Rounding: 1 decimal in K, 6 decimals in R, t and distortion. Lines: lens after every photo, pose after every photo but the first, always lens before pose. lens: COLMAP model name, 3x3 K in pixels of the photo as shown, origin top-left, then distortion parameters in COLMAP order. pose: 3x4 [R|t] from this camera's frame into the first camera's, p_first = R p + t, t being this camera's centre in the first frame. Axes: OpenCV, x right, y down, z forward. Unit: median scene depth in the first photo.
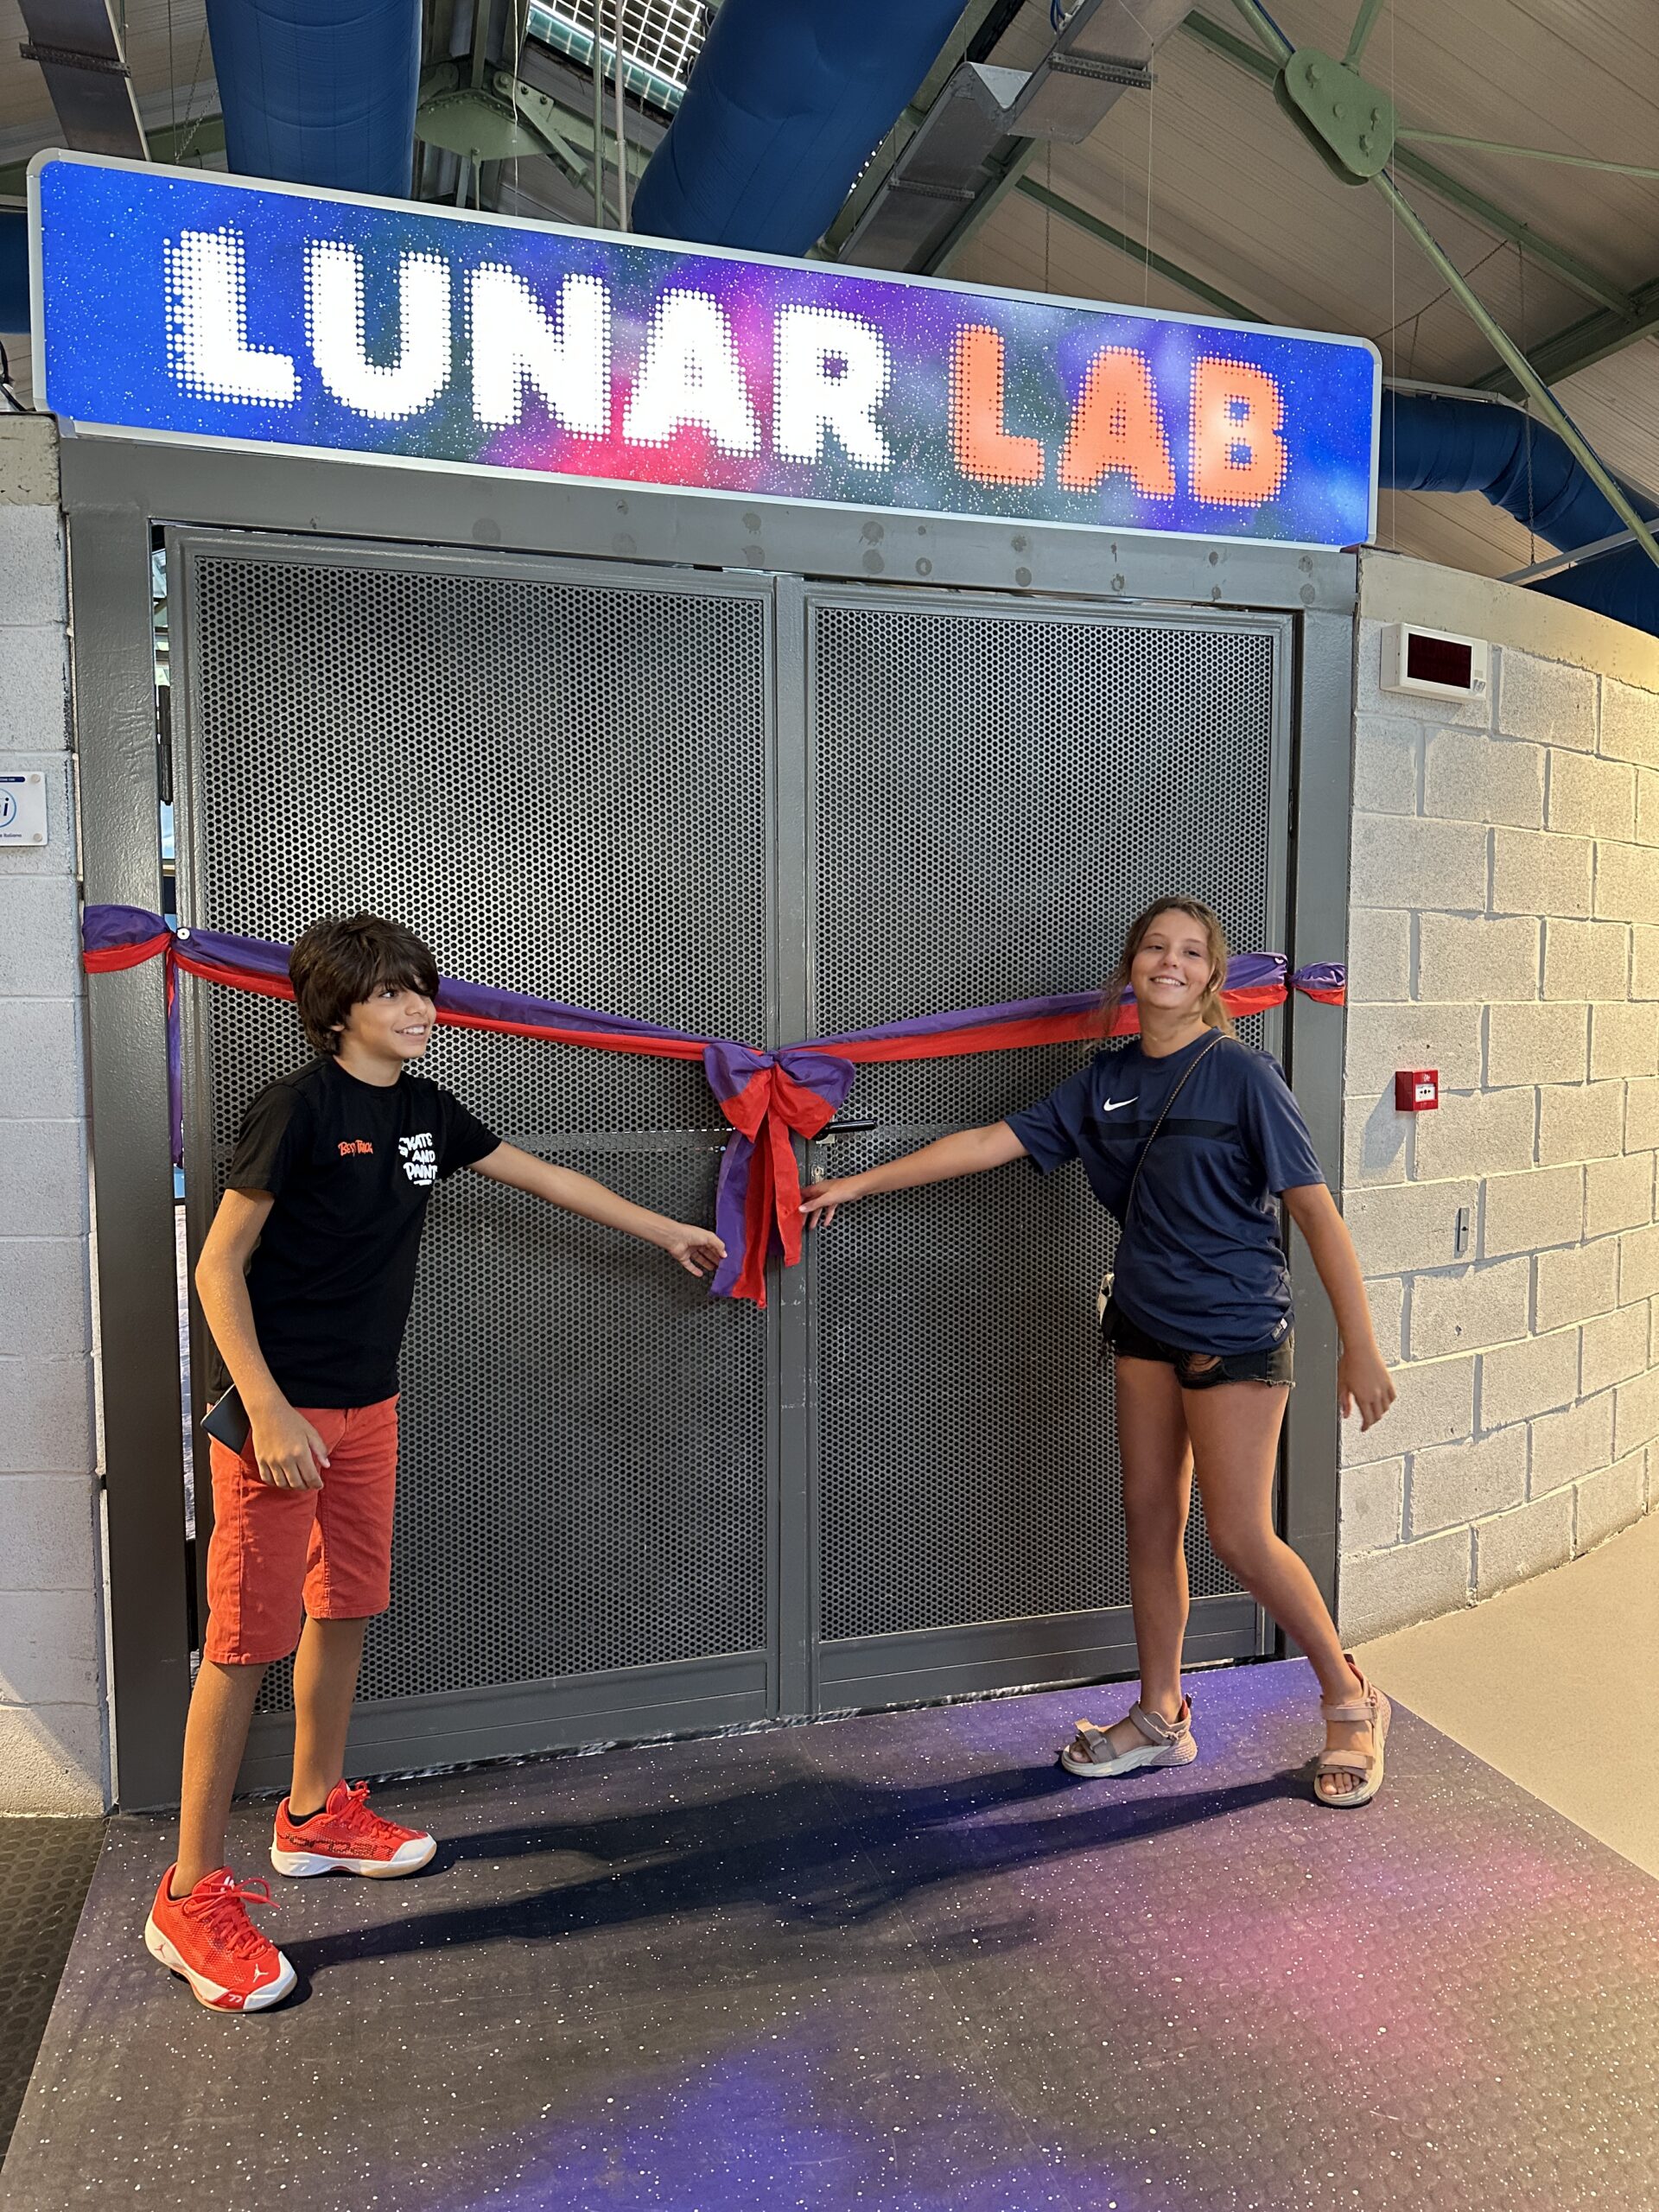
lens RADIAL K [[1574.3, 0, 836.9], [0, 1574.3, 1109.1], [0, 0, 1]] dist [0.026132, -0.030913]
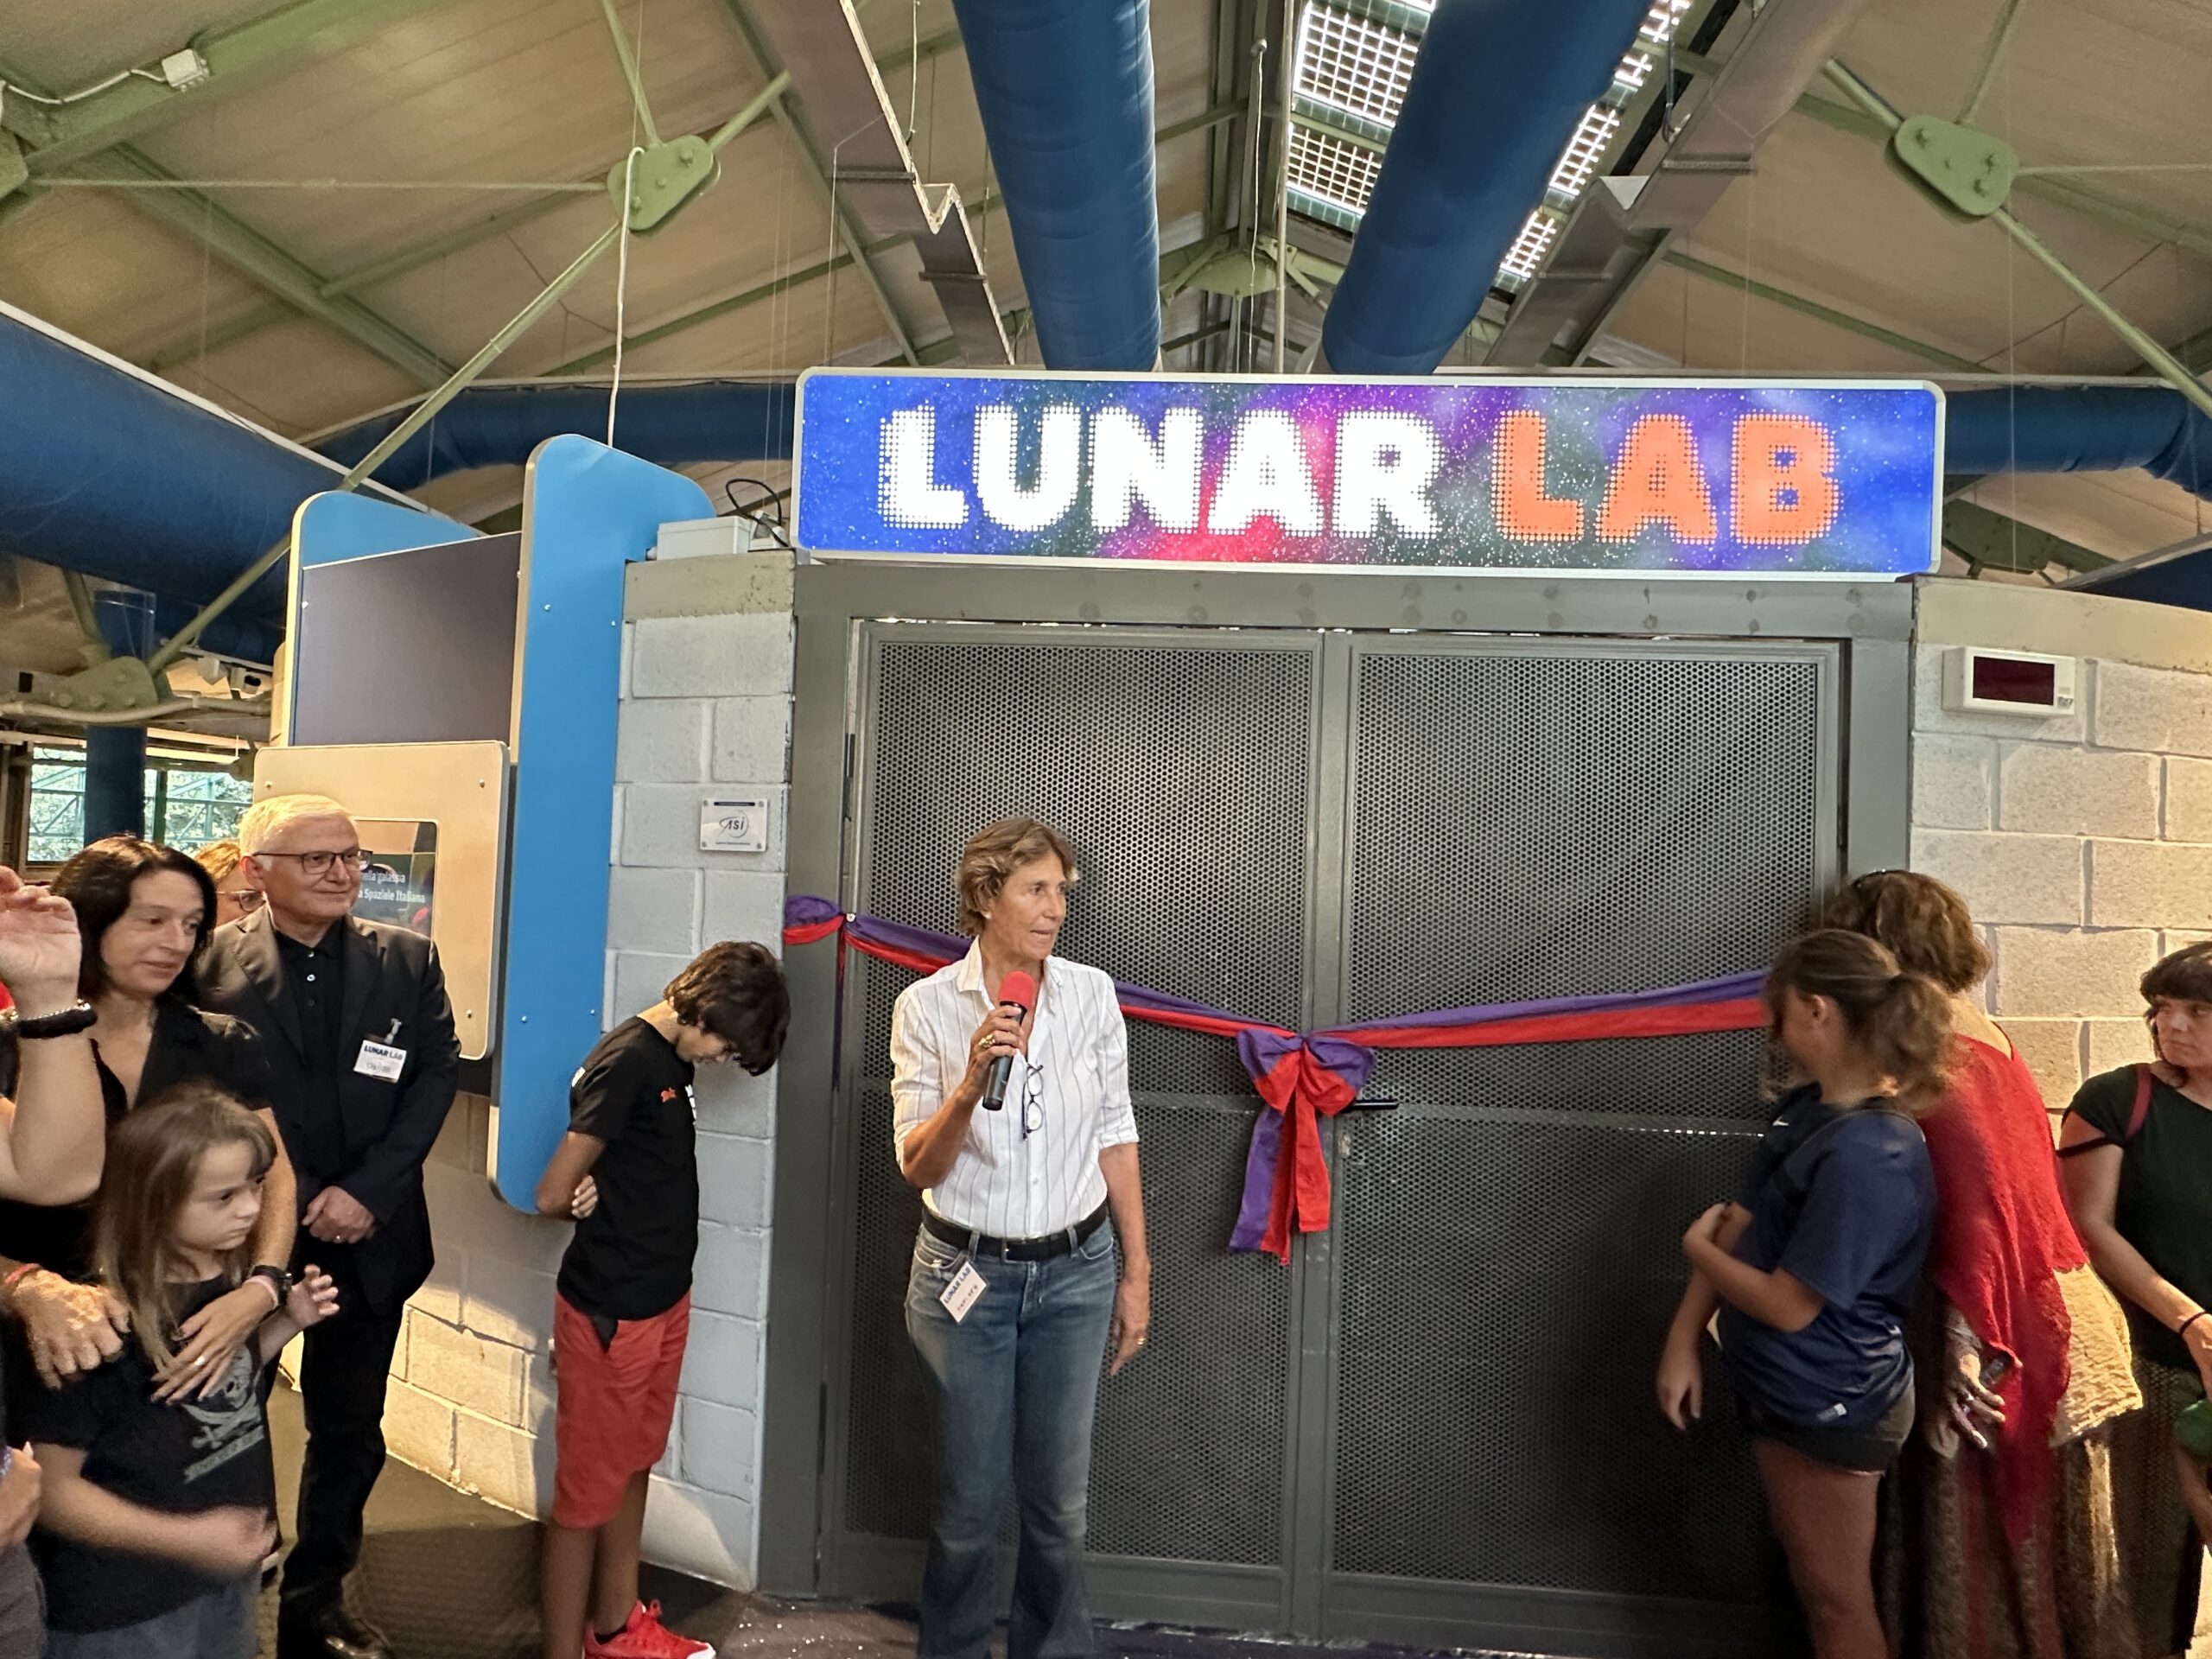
lens RADIAL K [[1183.2, 0, 1099.8], [0, 1183.2, 832.7], [0, 0, 1]] dist [-0.000155, 0.000813]
pose [[0.935059, 0.025402, -0.353580, 0.114487], [-0.061247, 0.994006, -0.090561, -0.089893], [0.349160, 0.106335, 0.931010, 0.116498]]
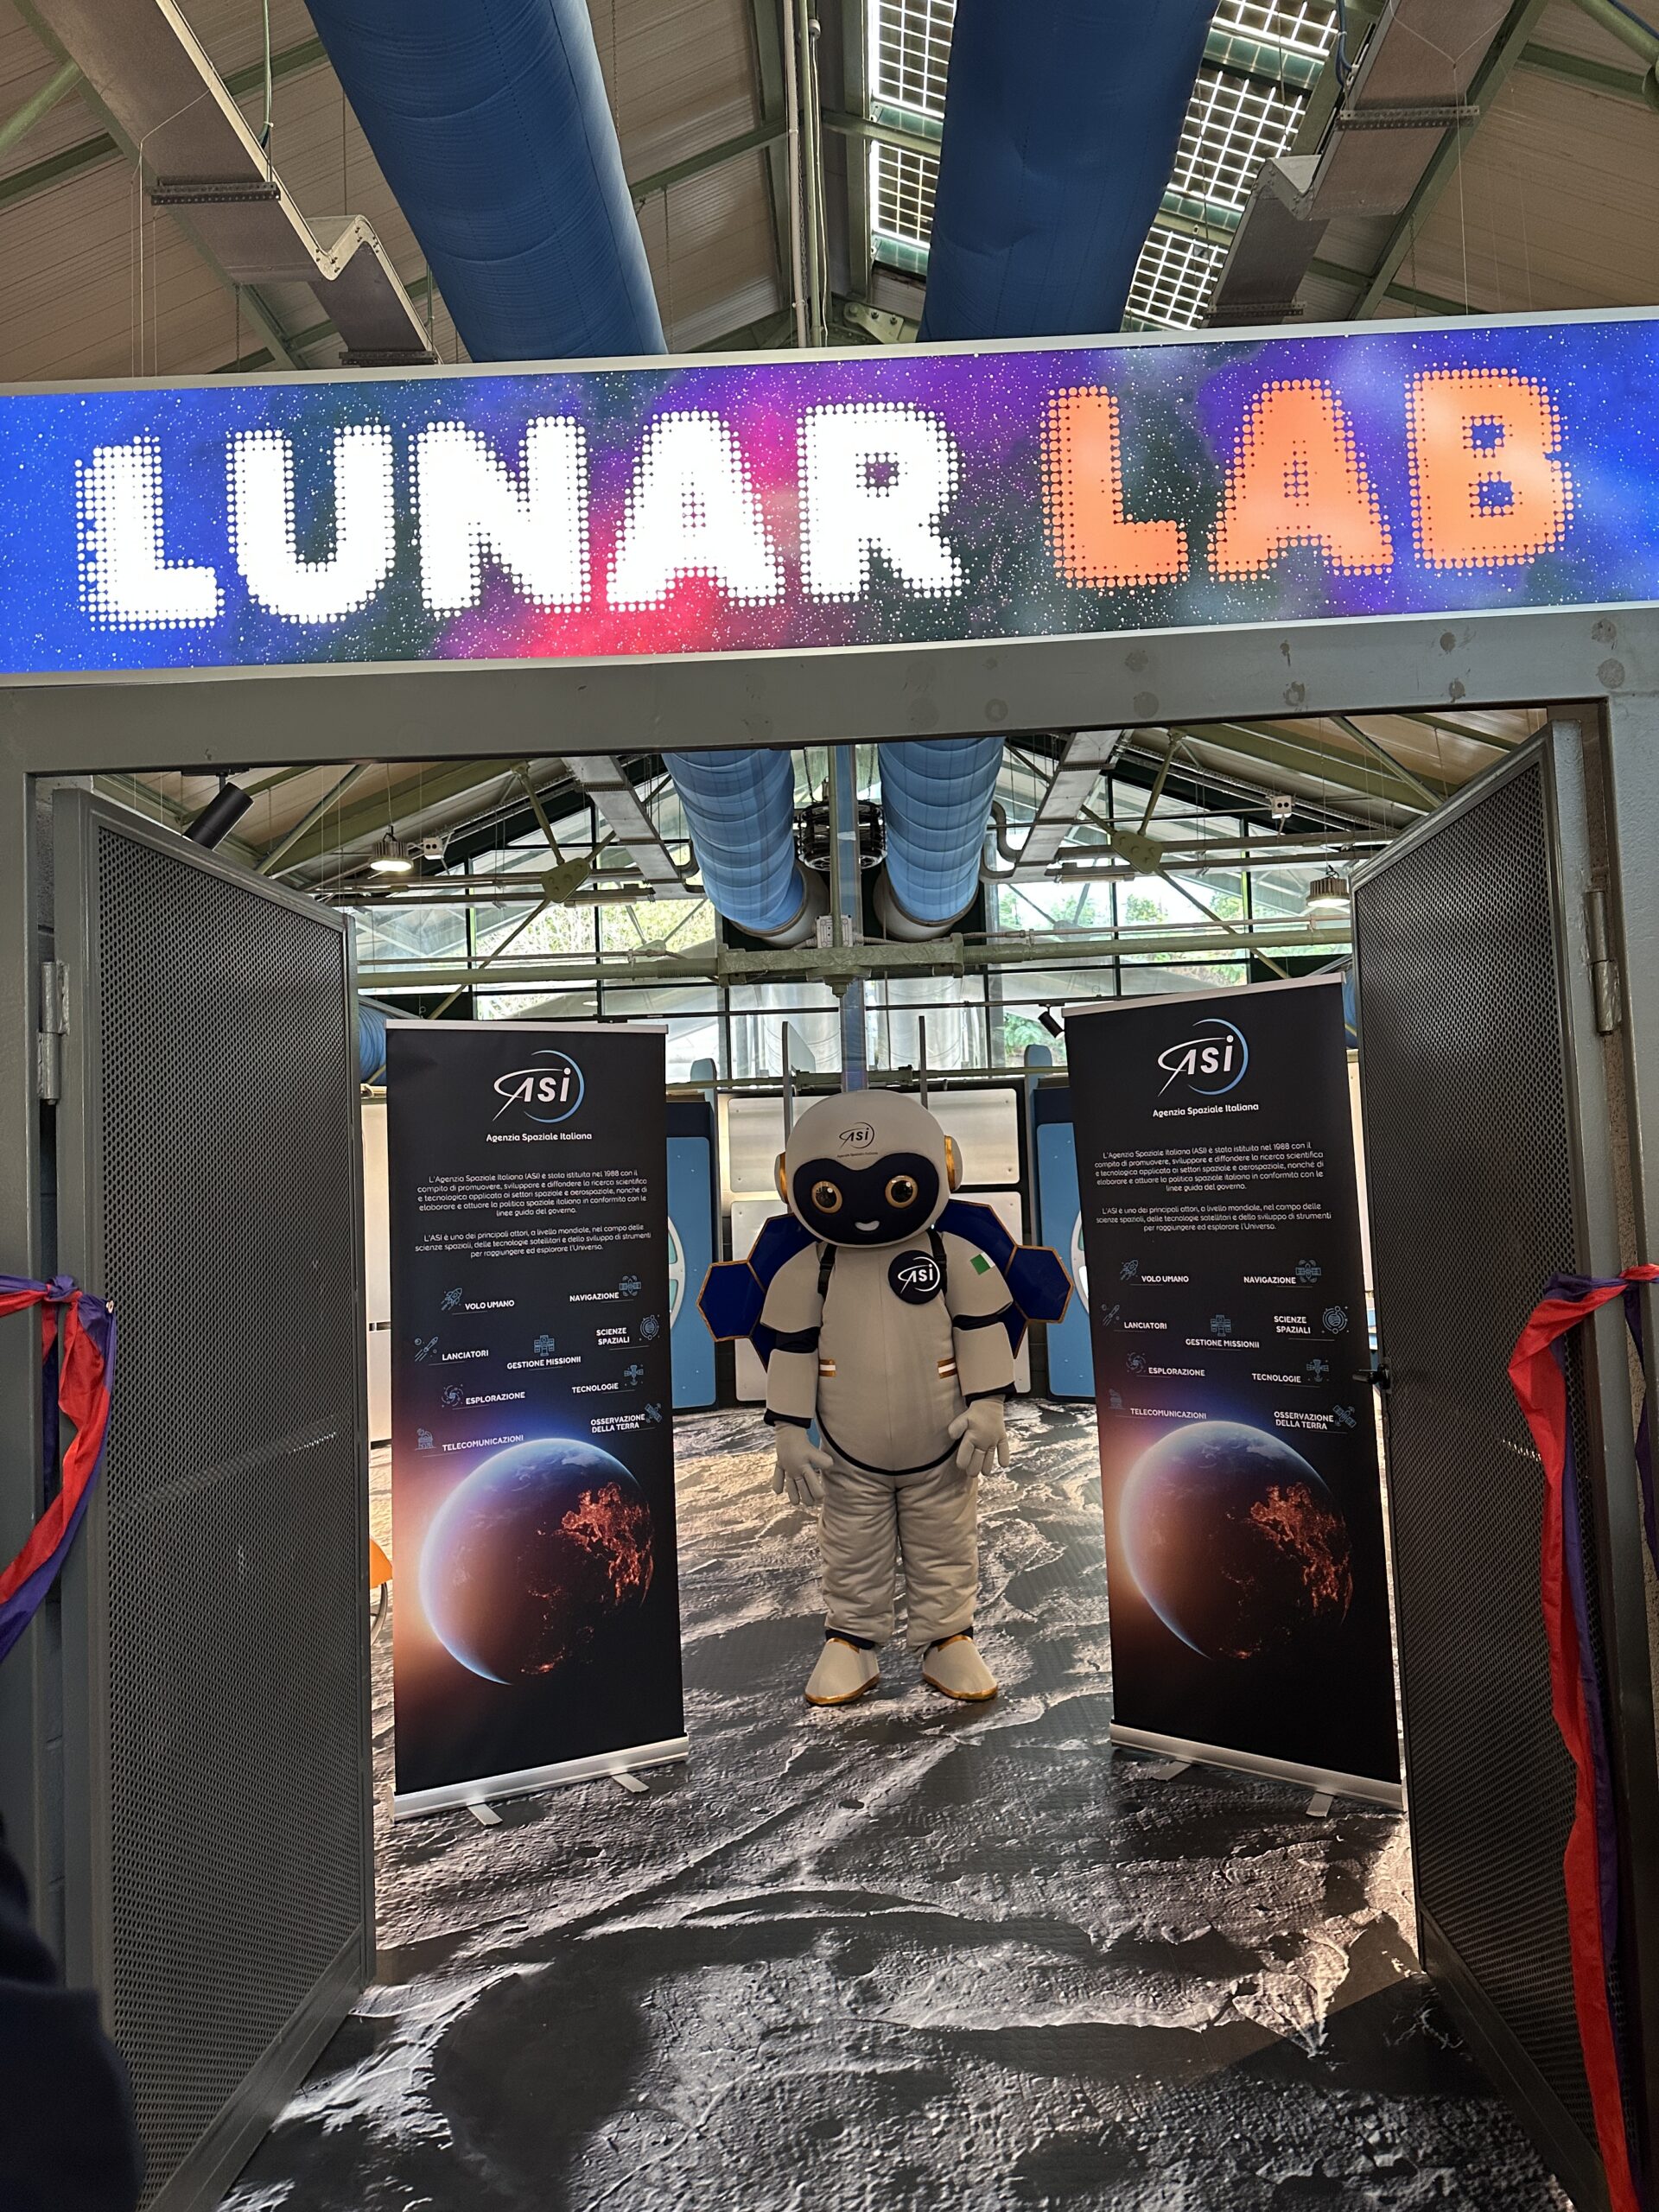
lens RADIAL K [[1574.3, 0, 827.6], [0, 1574.3, 1098.1], [0, 0, 1]] dist [0.026132, -0.030913]
pose [[0.948972, -0.054405, -0.310630, 0.188866], [0.016551, 0.992241, -0.123221, -0.075555], [0.314924, 0.111792, 0.942510, 0.300552]]
